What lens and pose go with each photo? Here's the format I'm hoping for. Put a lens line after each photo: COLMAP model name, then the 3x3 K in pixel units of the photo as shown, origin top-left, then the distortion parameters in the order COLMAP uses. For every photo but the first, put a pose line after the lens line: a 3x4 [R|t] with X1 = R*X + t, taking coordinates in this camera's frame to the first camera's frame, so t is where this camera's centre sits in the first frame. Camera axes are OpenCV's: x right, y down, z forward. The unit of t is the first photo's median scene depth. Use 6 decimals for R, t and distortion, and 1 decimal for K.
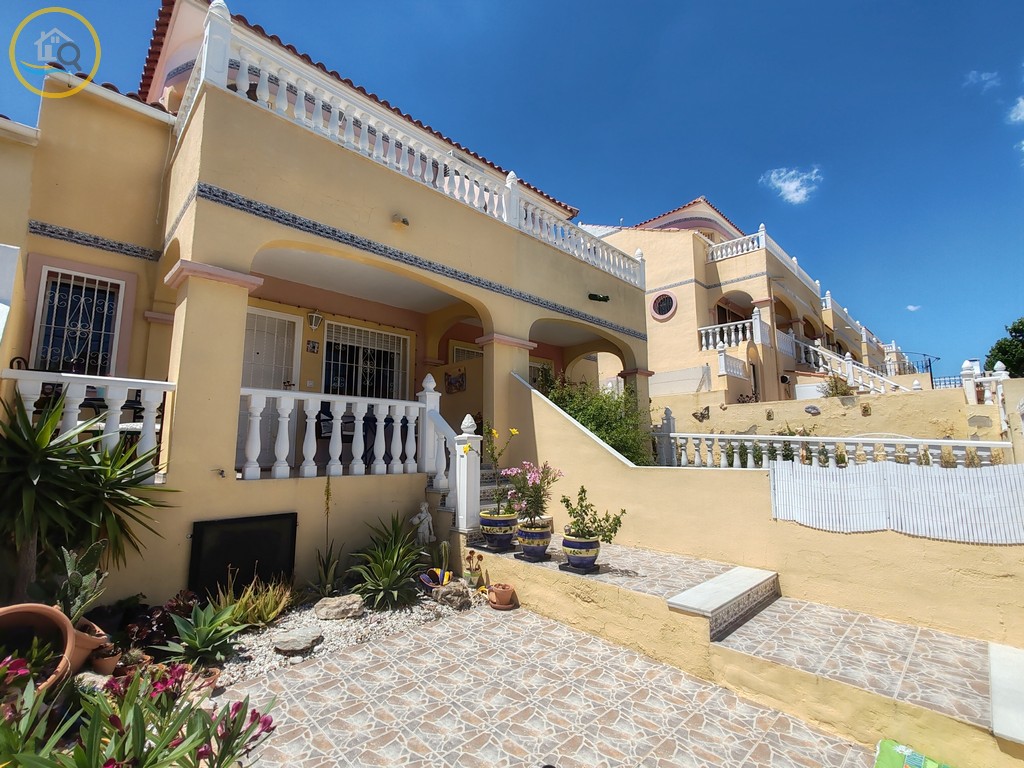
lens RADIAL K [[466.1, 0, 515.3], [0, 466.1, 384.2], [0, 0, 1]] dist [0.004945, 0.000013]
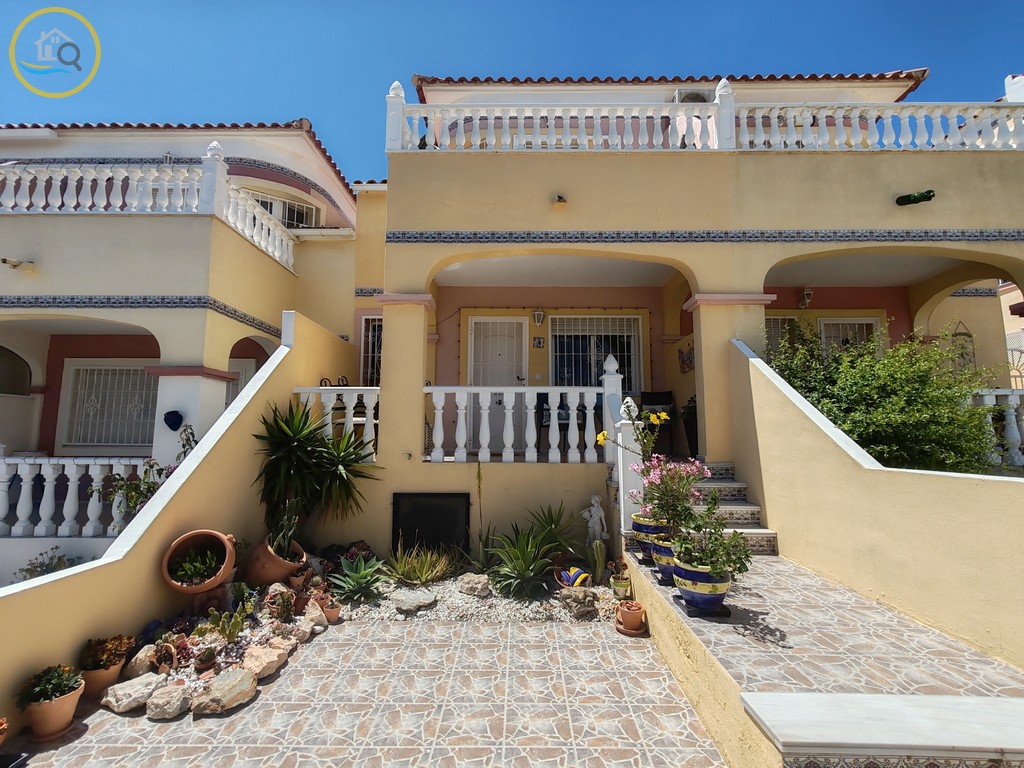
lens RADIAL K [[466.1, 0, 513.9], [0, 466.1, 385.3], [0, 0, 1]] dist [0.004945, 0.000013]
pose [[0.698572, -0.075774, -0.711517, 0.366800], [0.095733, 0.995335, -0.012008, 0.033175], [0.709107, -0.059727, 0.702567, 0.254306]]
